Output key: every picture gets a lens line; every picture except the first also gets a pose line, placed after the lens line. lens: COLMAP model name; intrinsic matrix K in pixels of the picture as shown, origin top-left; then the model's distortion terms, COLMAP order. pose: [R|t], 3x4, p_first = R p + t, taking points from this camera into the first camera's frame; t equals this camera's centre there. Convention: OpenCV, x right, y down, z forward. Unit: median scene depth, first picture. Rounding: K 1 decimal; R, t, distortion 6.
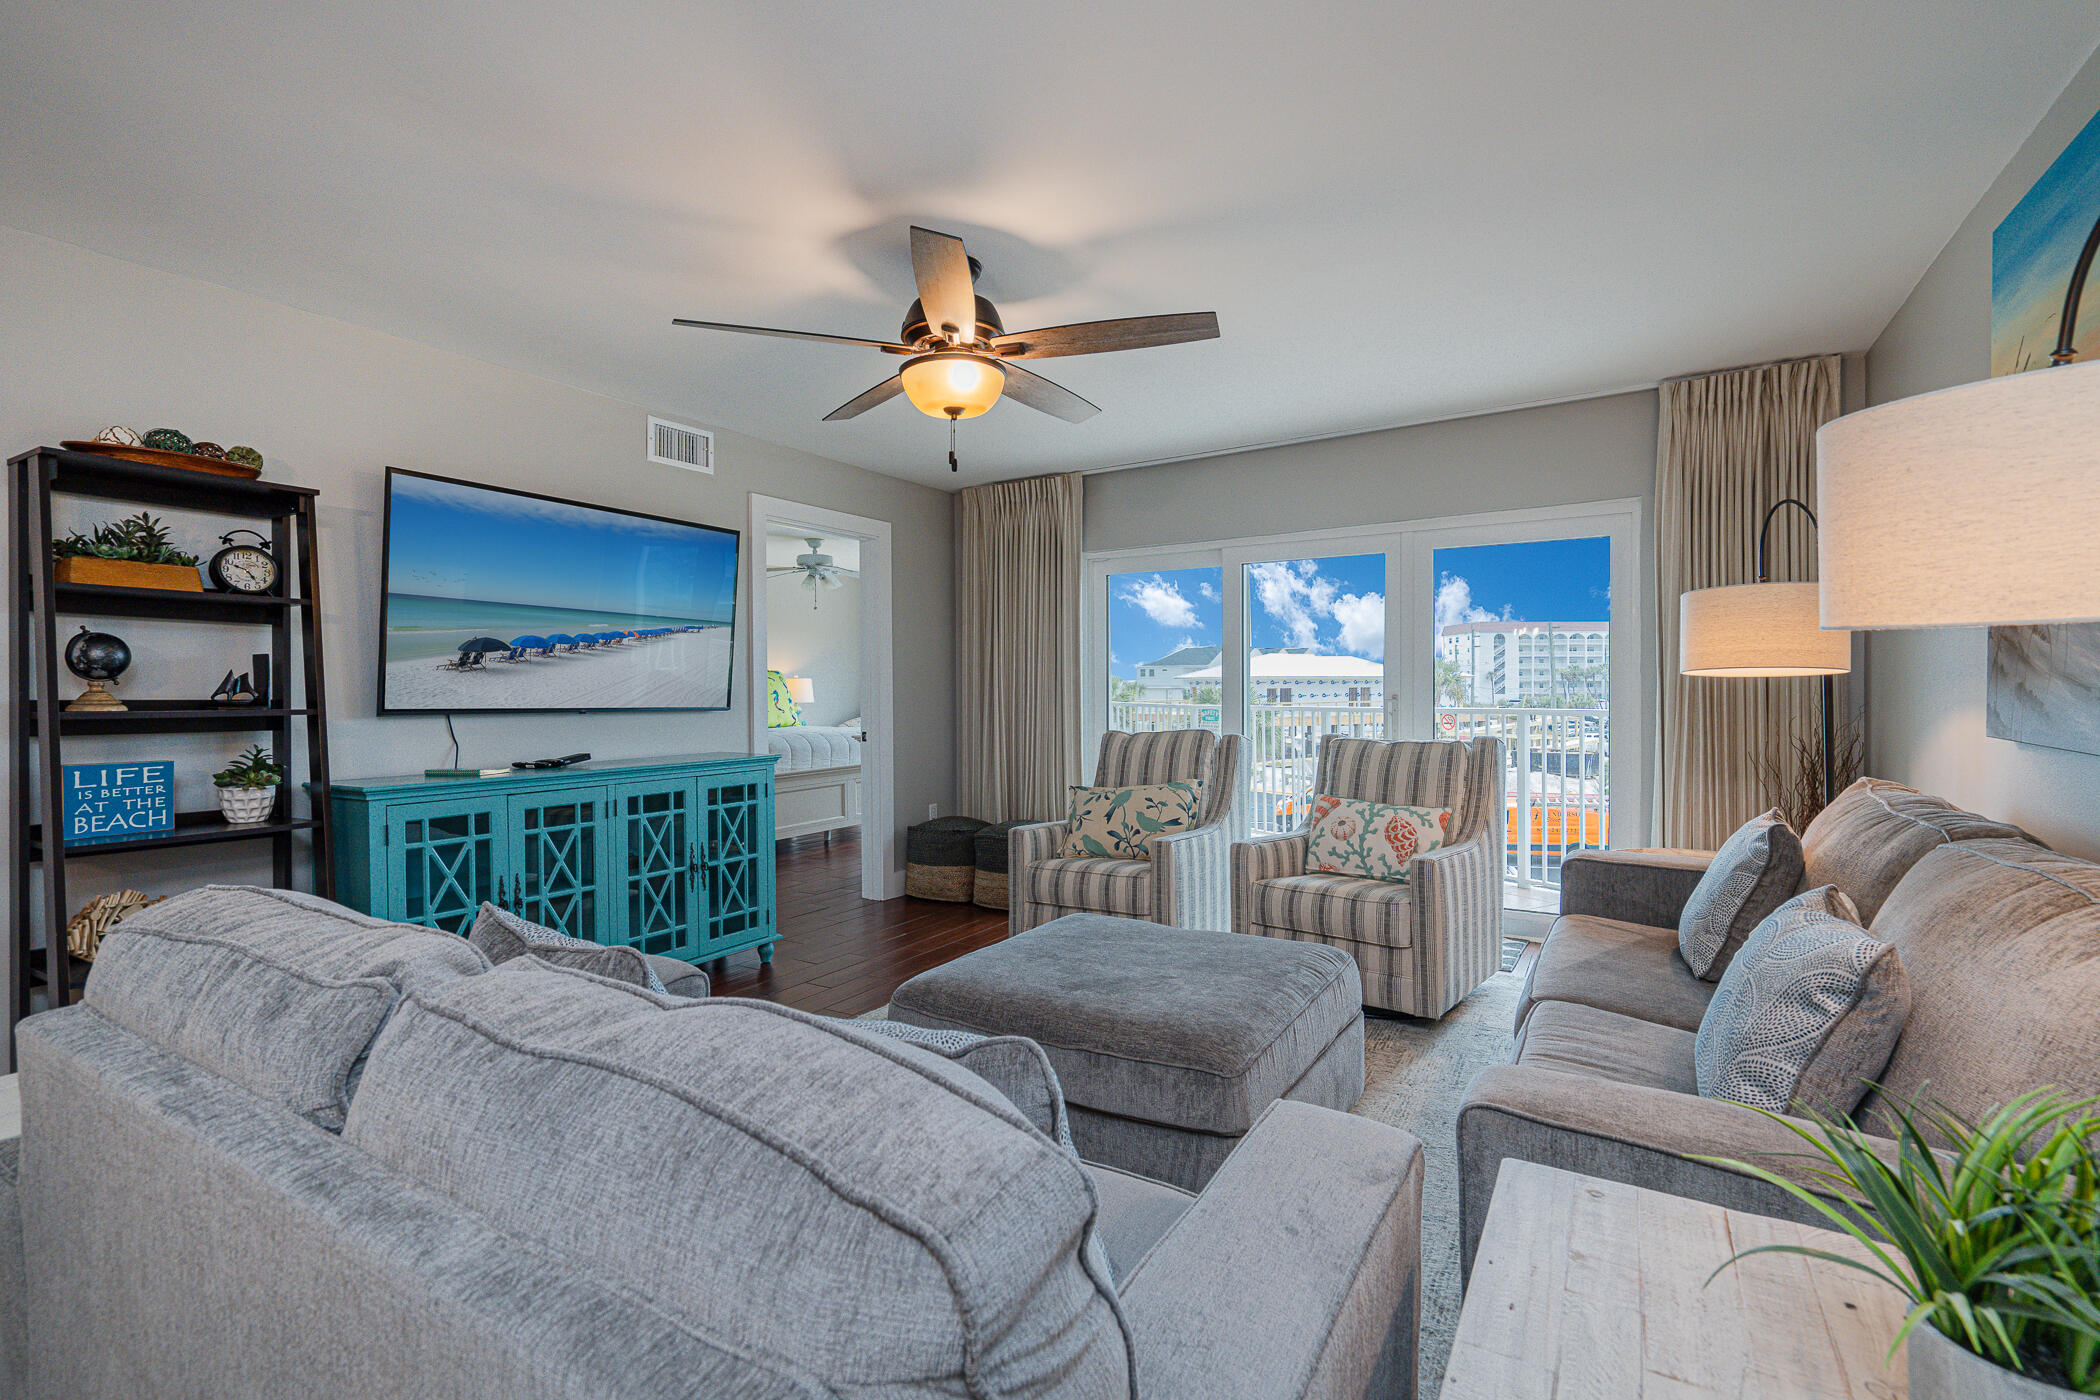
lens RADIAL K [[959.6, 0, 1050.0], [0, 959.6, 700.0], [0, 0, 1]] dist [-0.003292, 0.000129]
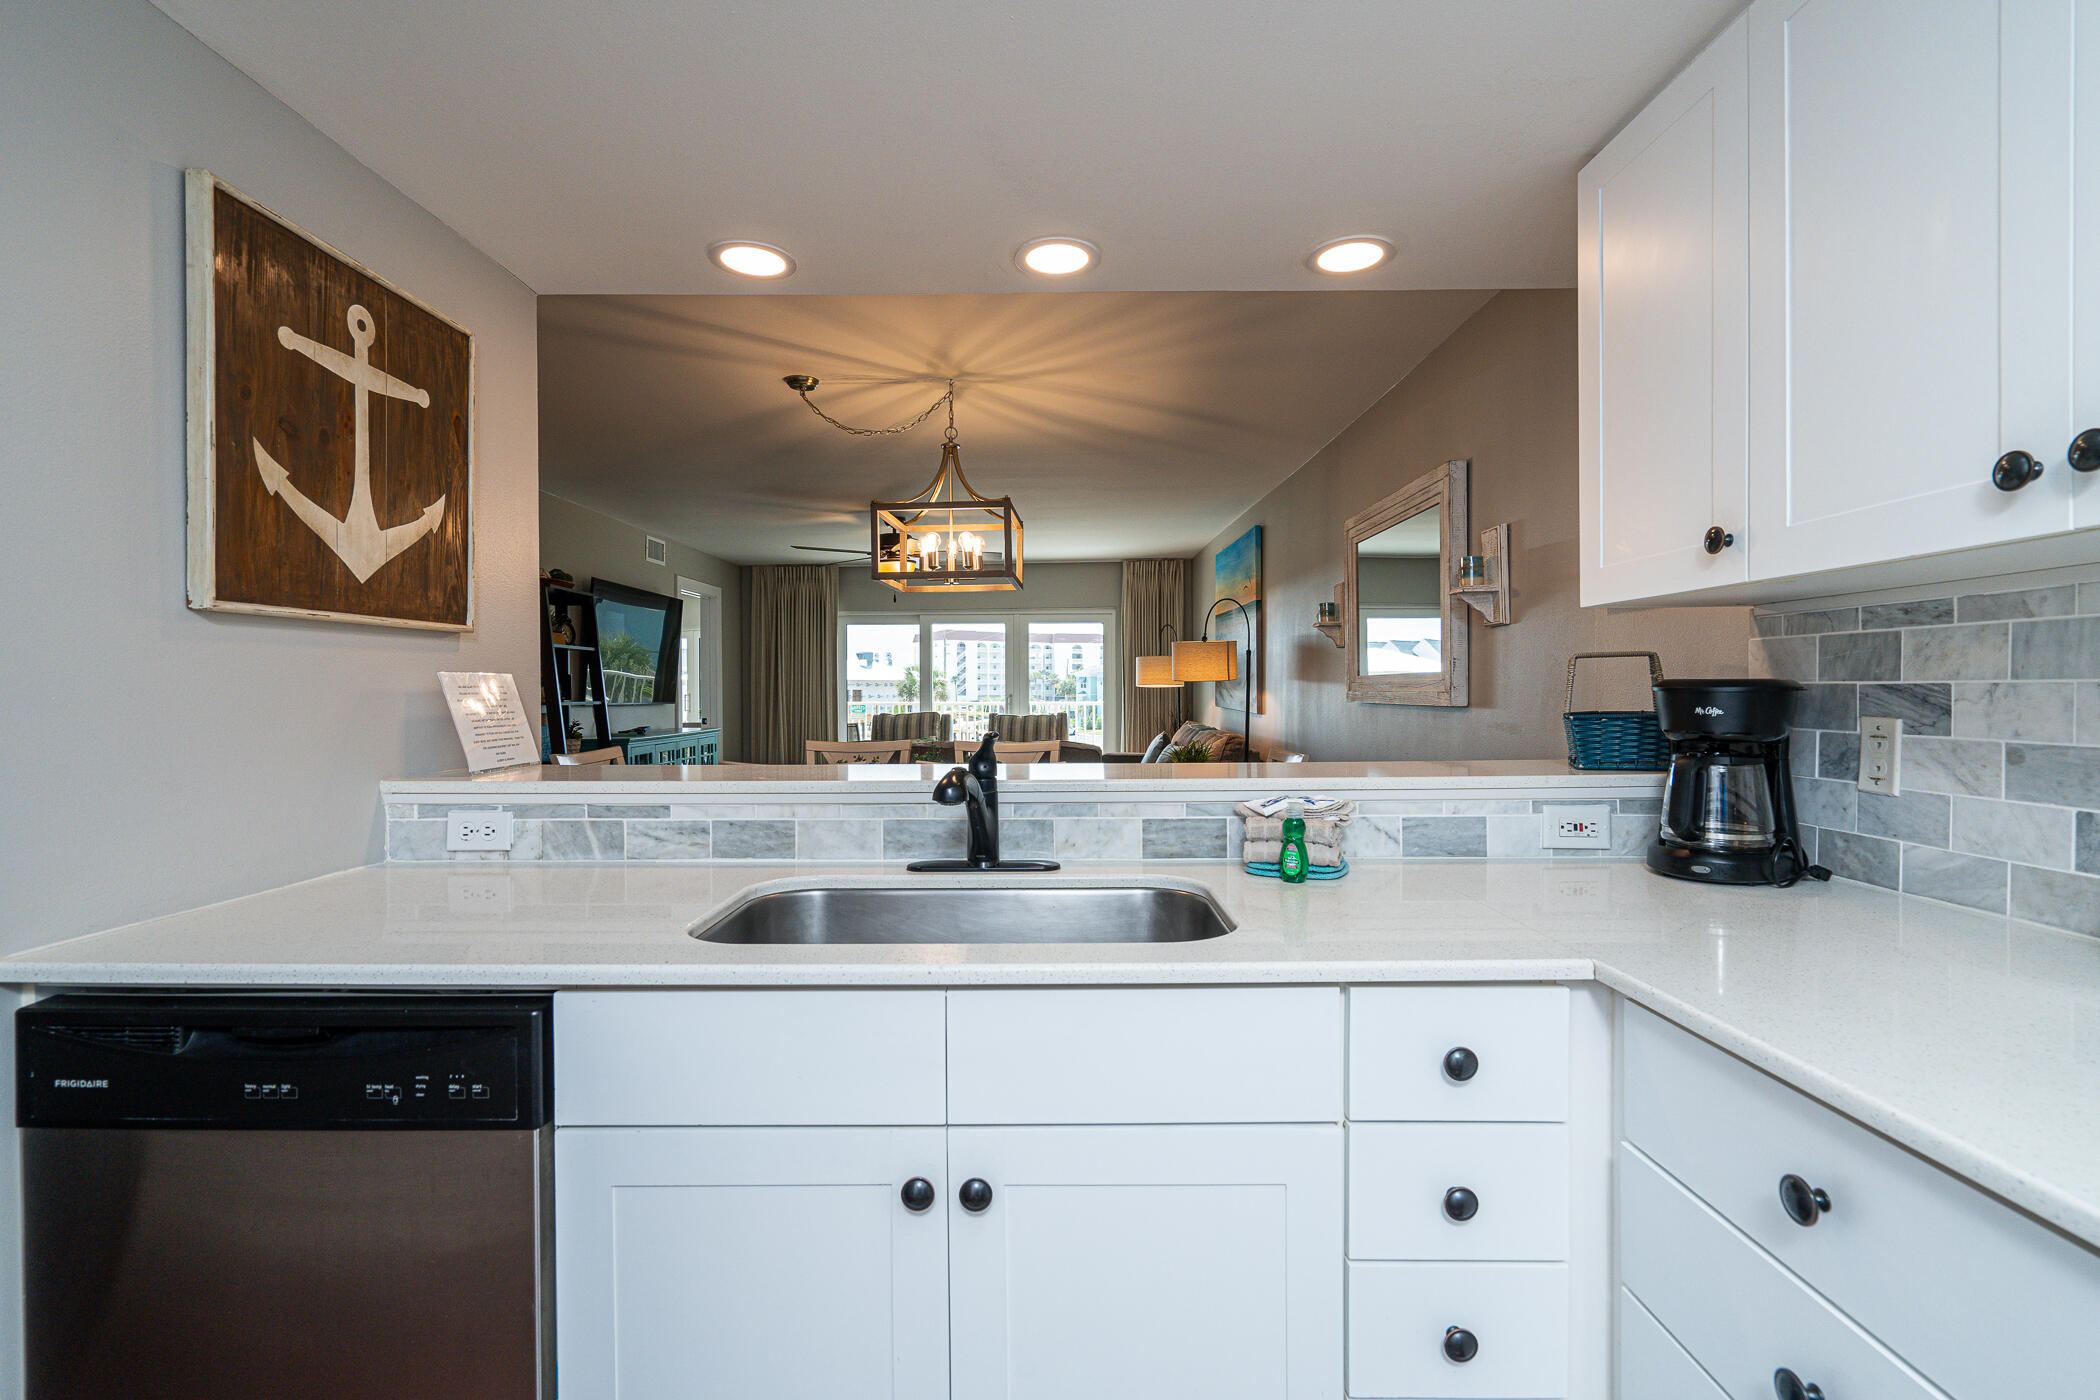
lens RADIAL K [[943.7, 0, 1050.0], [0, 943.7, 700.0], [0, 0, 1]] dist [-0.001218, 0.000666]
pose [[0.859516, -0.005501, 0.511080, -0.665822], [0.006838, 0.999976, -0.000735, 0.009540], [-0.511063, 0.004127, 0.859533, -0.850083]]
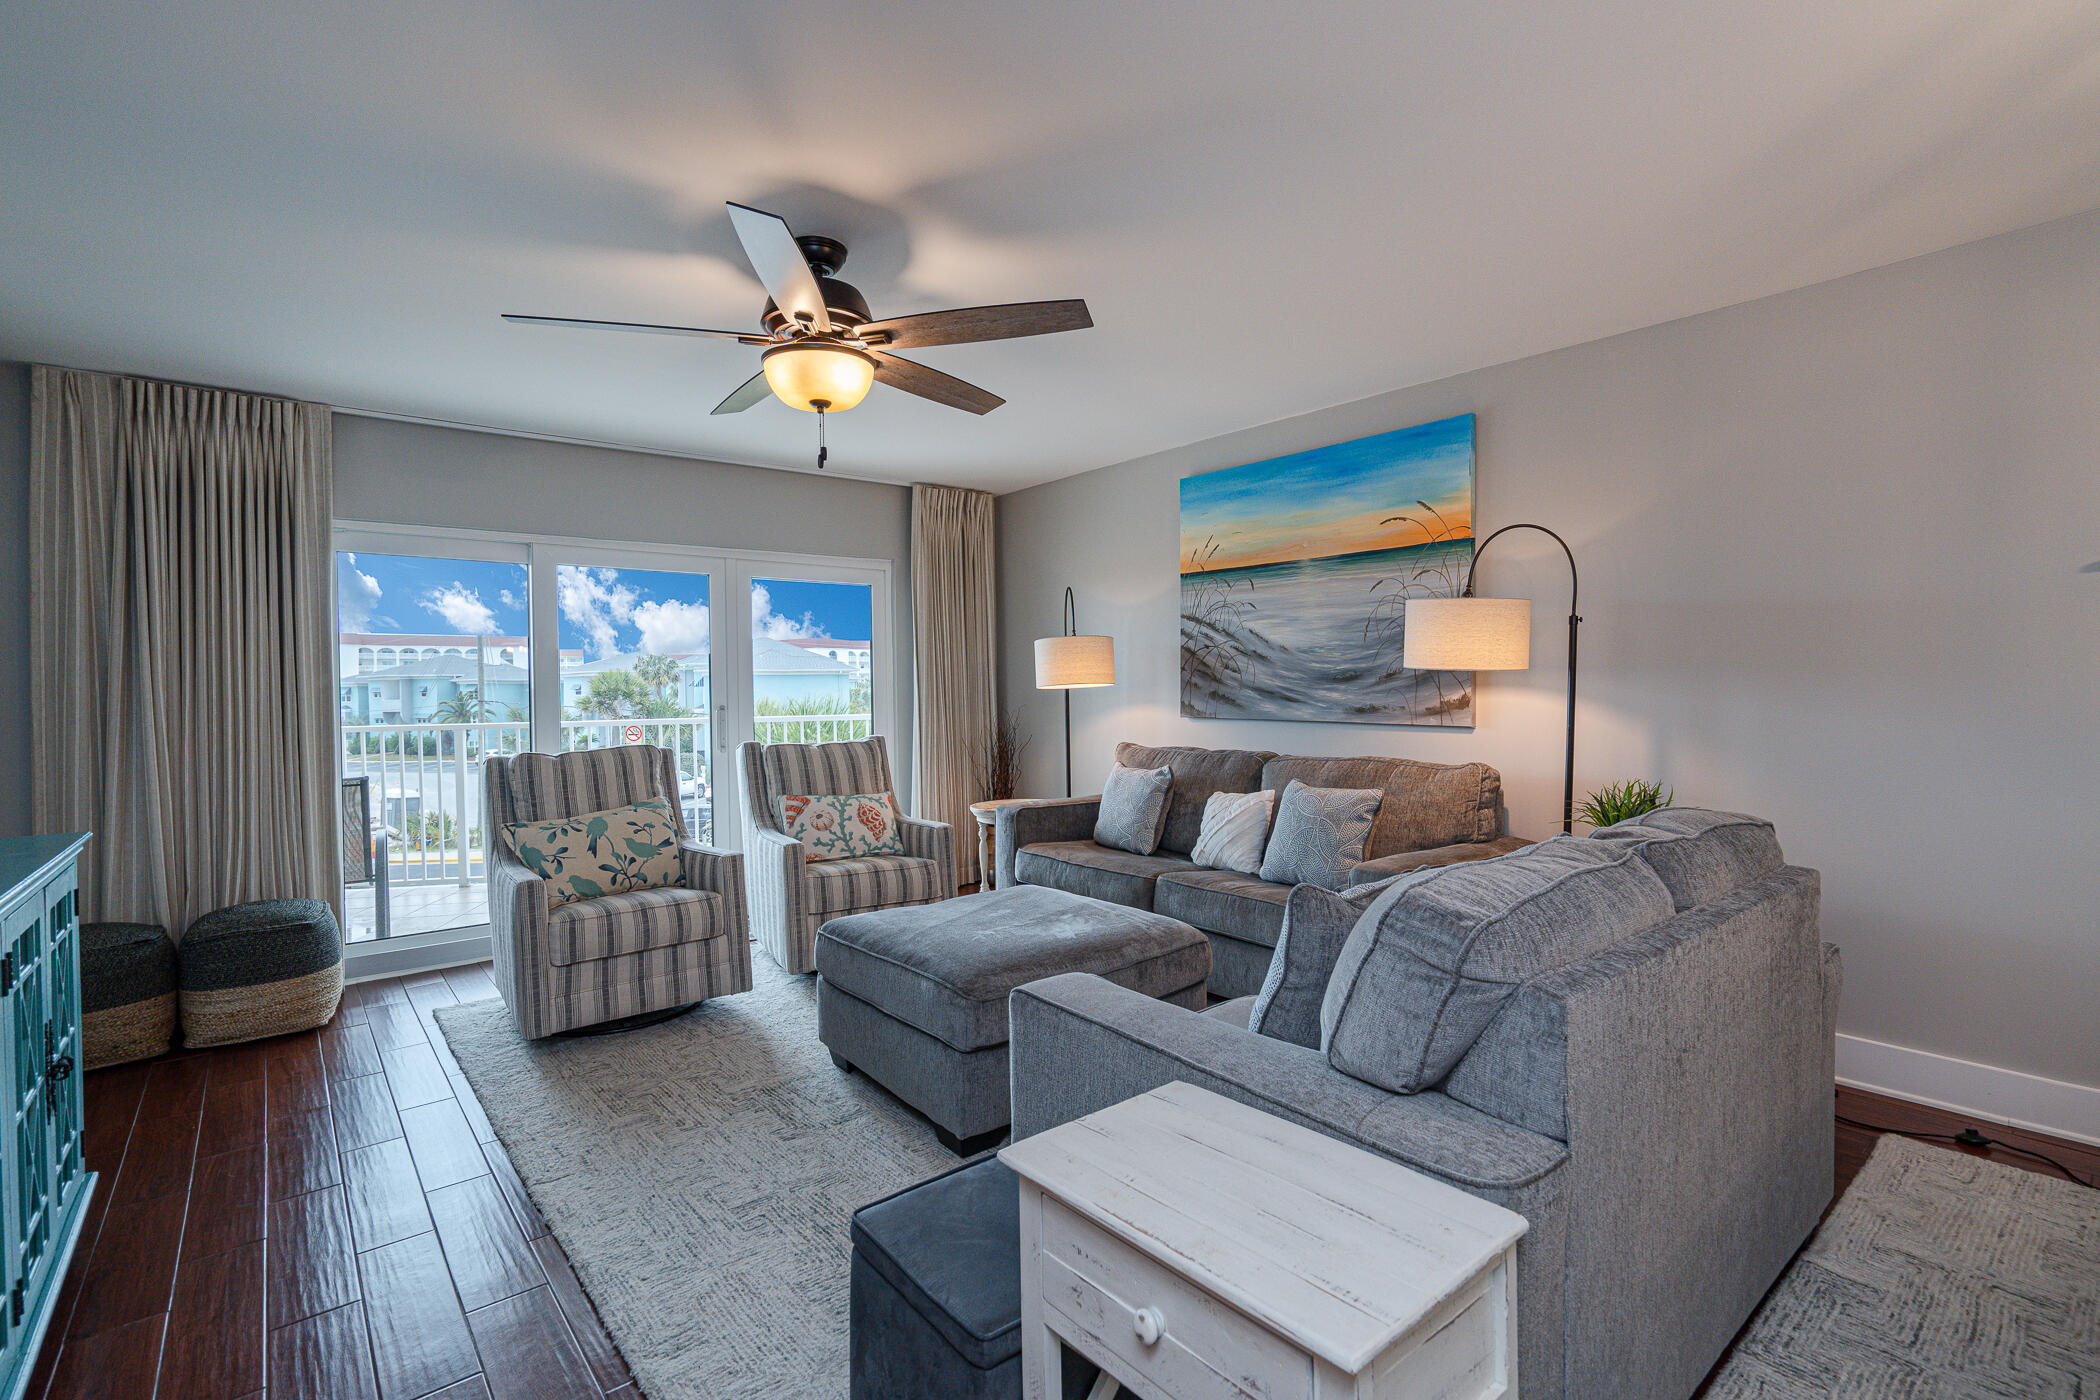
lens RADIAL K [[959.6, 0, 1050.0], [0, 959.6, 700.0], [0, 0, 1]] dist [-0.003292, 0.000129]
pose [[0.324161, -0.006835, 0.945977, -0.629443], [0.024147, 0.999708, -0.001051, -0.001976], [-0.945694, 0.023184, 0.324231, 0.336895]]
